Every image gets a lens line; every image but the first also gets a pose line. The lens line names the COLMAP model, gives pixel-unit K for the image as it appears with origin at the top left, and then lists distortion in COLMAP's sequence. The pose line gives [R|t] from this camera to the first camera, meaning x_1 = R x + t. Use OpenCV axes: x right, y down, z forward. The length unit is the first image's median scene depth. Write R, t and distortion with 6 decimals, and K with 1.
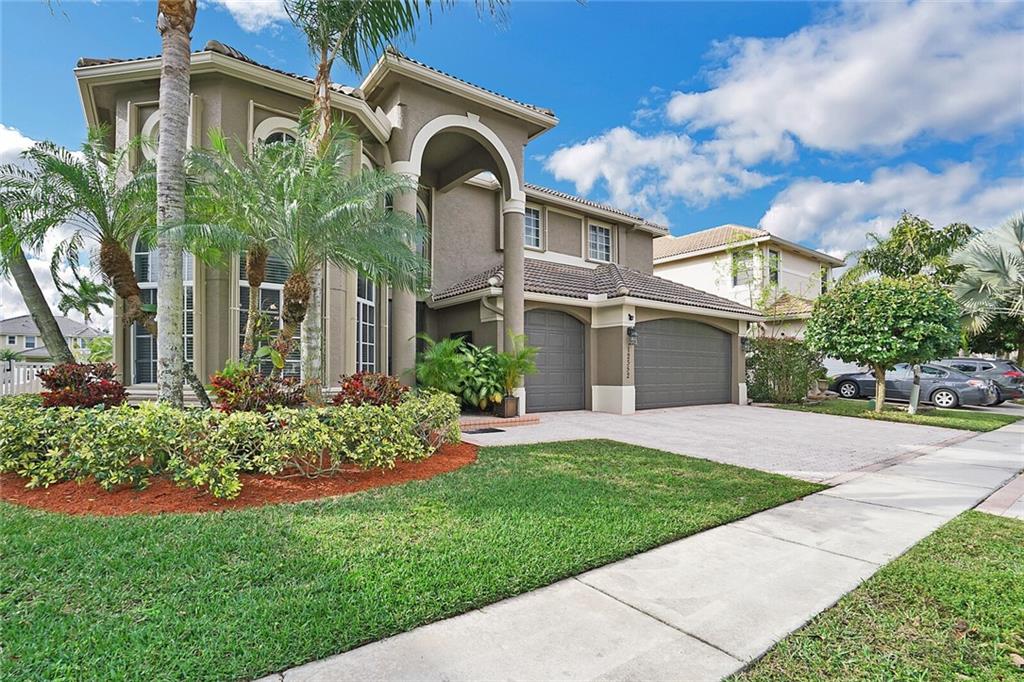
lens RADIAL K [[505.5, 0, 501.9], [0, 505.5, 369.1], [0, 0, 1]] dist [-0.040396, 0.000205]
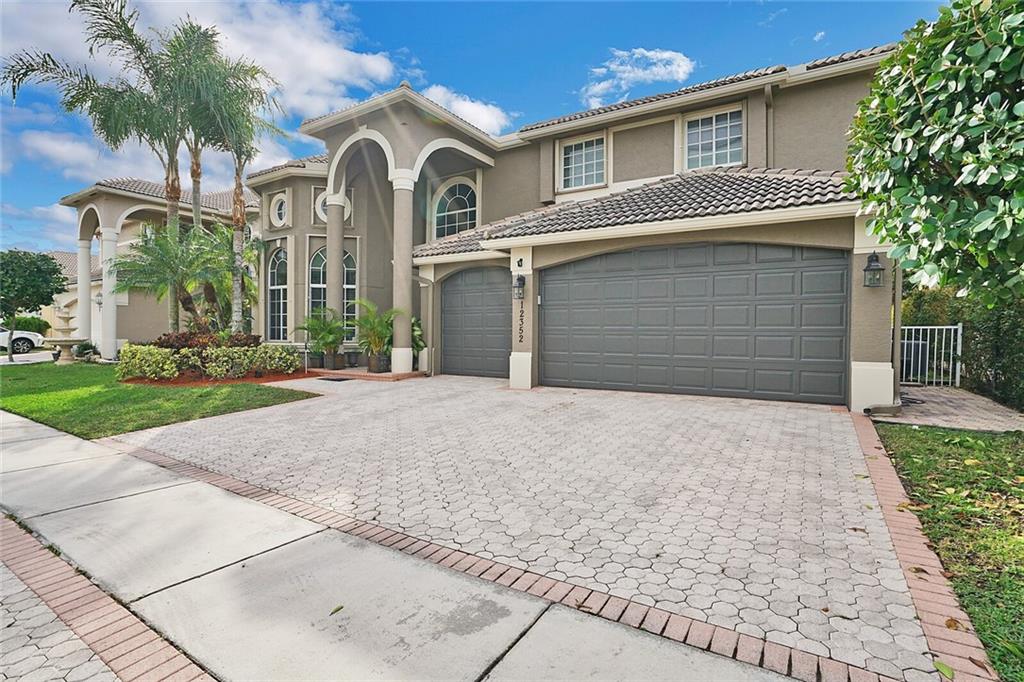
lens RADIAL K [[475.9, 0, 510.4], [0, 475.9, 342.8], [0, 0, 1]] dist [-0.056460, 0.021828]
pose [[0.365784, 0.020292, -0.930479, 0.913350], [0.002045, 0.999742, 0.022607, 0.001399], [0.930698, -0.010172, 0.365648, 0.714617]]
